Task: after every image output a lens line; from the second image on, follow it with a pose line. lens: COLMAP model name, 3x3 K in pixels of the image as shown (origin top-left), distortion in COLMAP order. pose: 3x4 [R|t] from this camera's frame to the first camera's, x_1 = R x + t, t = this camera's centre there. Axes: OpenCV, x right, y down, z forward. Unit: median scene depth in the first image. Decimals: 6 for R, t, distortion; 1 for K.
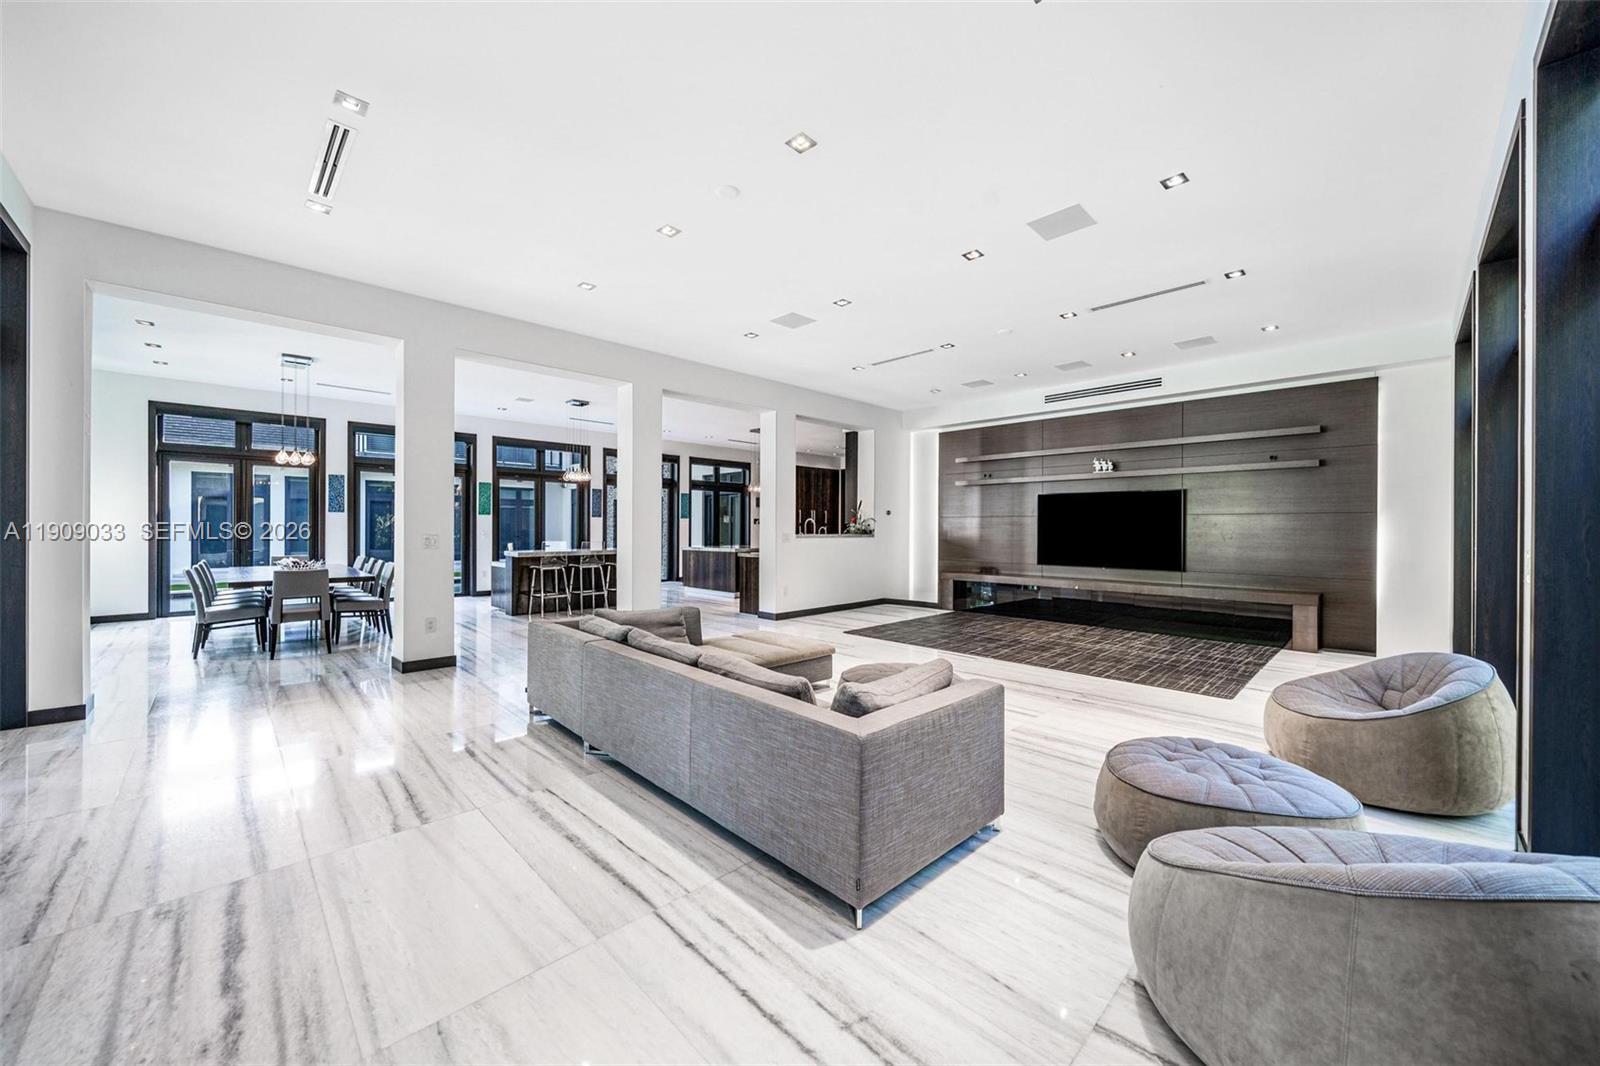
lens RADIAL K [[602.9, 0, 800.0], [0, 602.9, 533.0], [0, 0, 1]] dist [-0.002860, -0.000079]
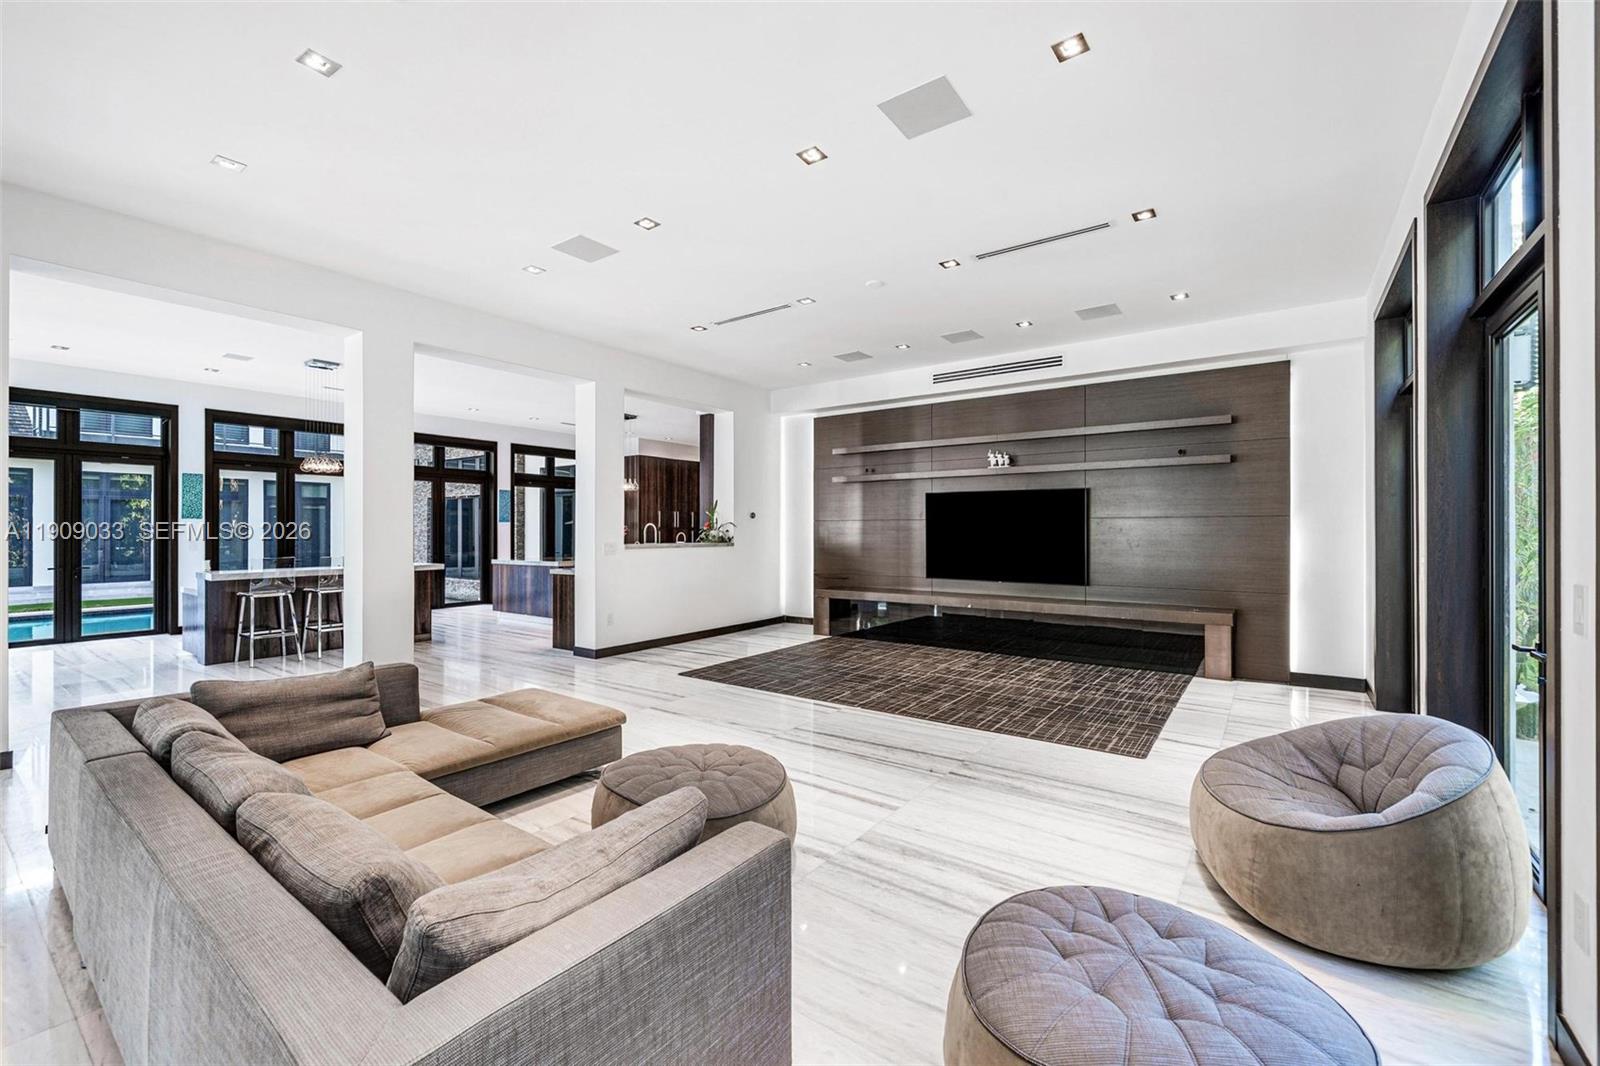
lens RADIAL K [[655.1, 0, 818.3], [0, 655.1, 533.3], [0, 0, 1]] dist [0.000503, -0.000139]
pose [[0.984480, -0.006381, 0.175383, 0.105376], [0.006729, 0.999976, -0.001388, -0.010738], [-0.175370, 0.002547, 0.984499, 0.162405]]
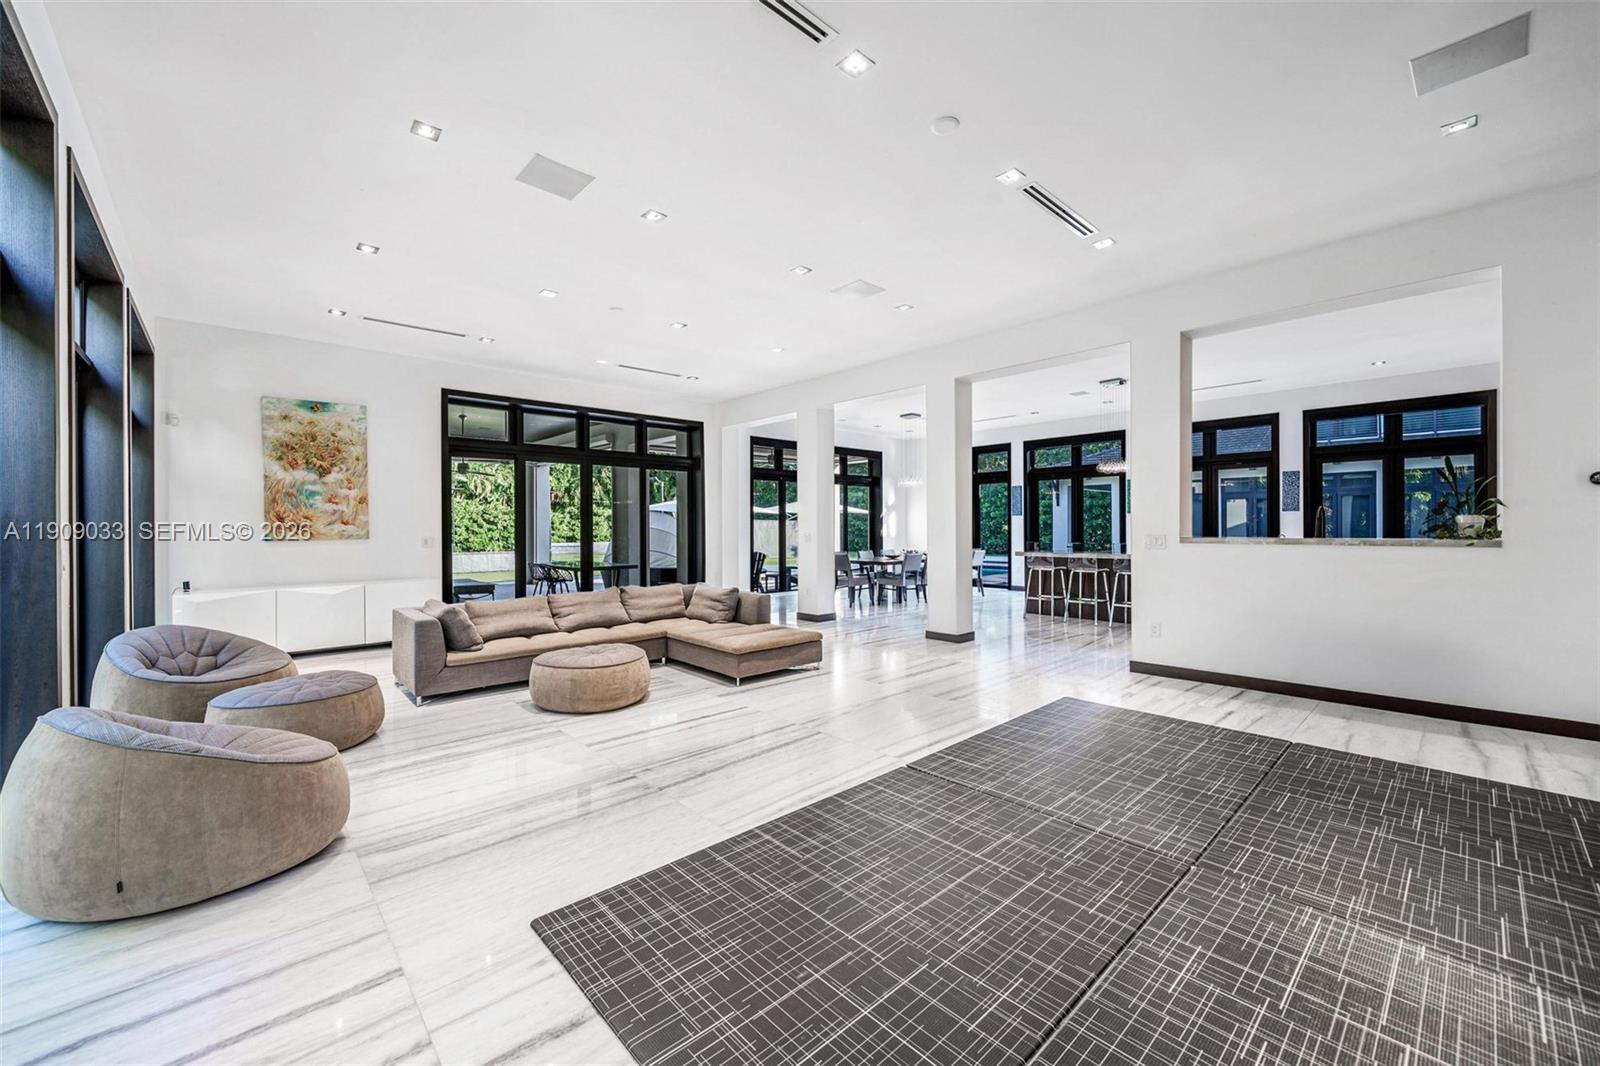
lens RADIAL K [[655.1, 0, 818.3], [0, 655.1, 533.3], [0, 0, 1]] dist [0.000503, -0.000139]
pose [[-0.040407, 0.005483, -0.999168, 0.808503], [0.000663, 0.999985, 0.005460, -0.006978], [0.999183, -0.000442, -0.040410, 0.836293]]
